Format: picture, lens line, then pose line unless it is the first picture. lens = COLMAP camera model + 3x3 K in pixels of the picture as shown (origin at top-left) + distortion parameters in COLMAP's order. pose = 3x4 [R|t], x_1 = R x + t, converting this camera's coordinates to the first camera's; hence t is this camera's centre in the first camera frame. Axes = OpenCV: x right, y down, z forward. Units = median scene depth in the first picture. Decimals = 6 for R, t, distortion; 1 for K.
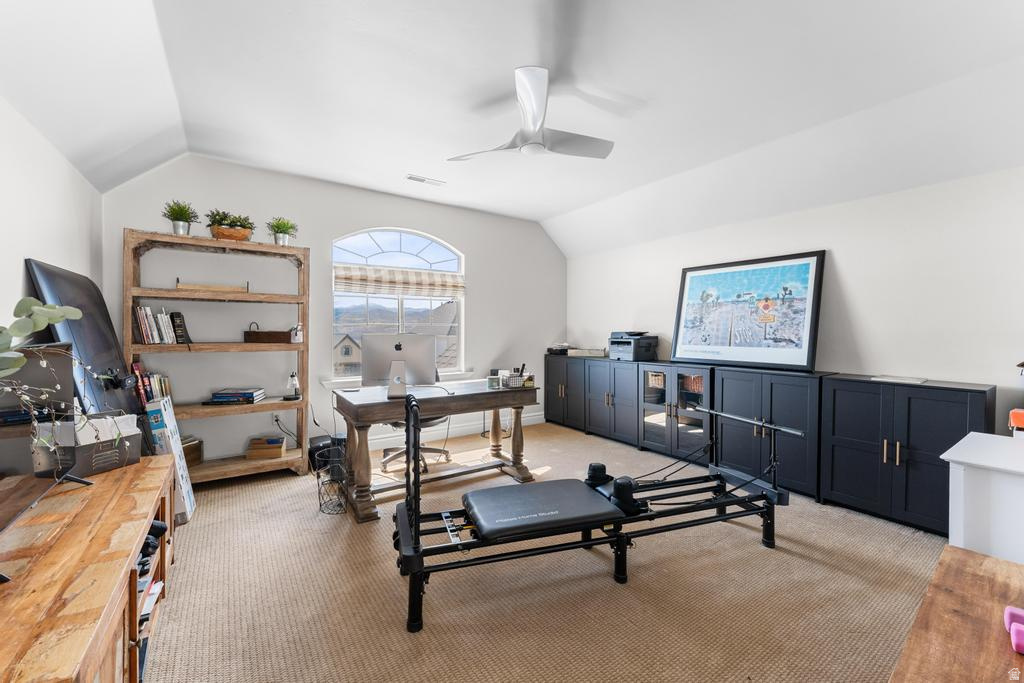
lens RADIAL K [[403.2, 0, 504.8], [0, 403.2, 332.2], [0, 0, 1]] dist [-0.001221, -0.000387]
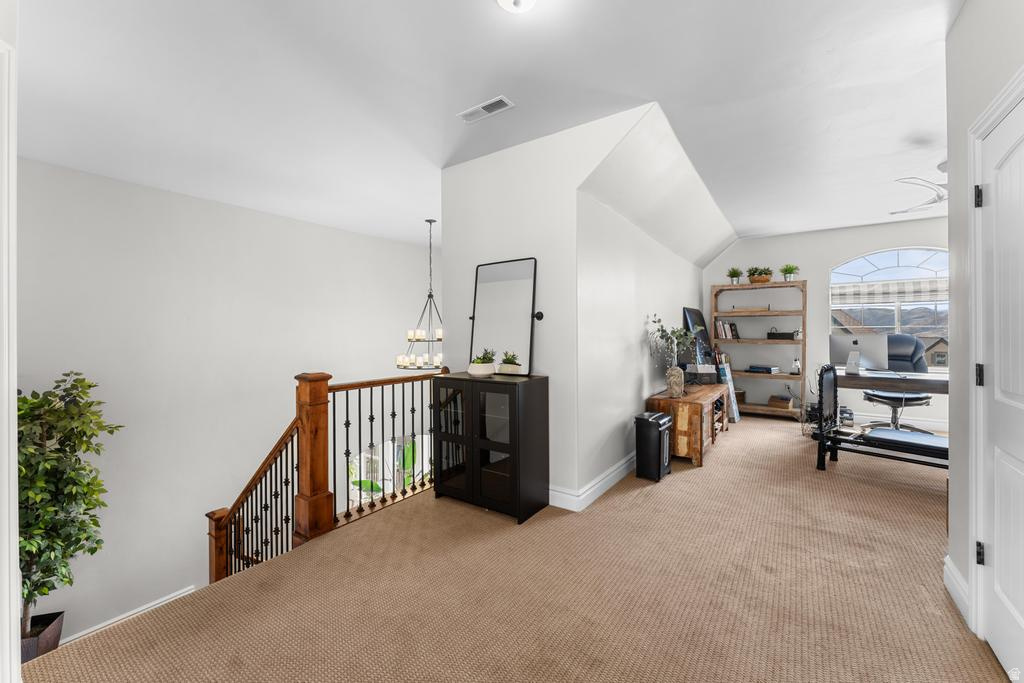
lens RADIAL K [[403.2, 0, 508.3], [0, 403.2, 334.4], [0, 0, 1]] dist [-0.001221, -0.000387]
pose [[0.339848, 0.000644, -0.940480, 0.647796], [-0.003382, 0.999994, -0.000537, 0.010107], [0.940474, 0.003363, 0.339848, -0.684593]]
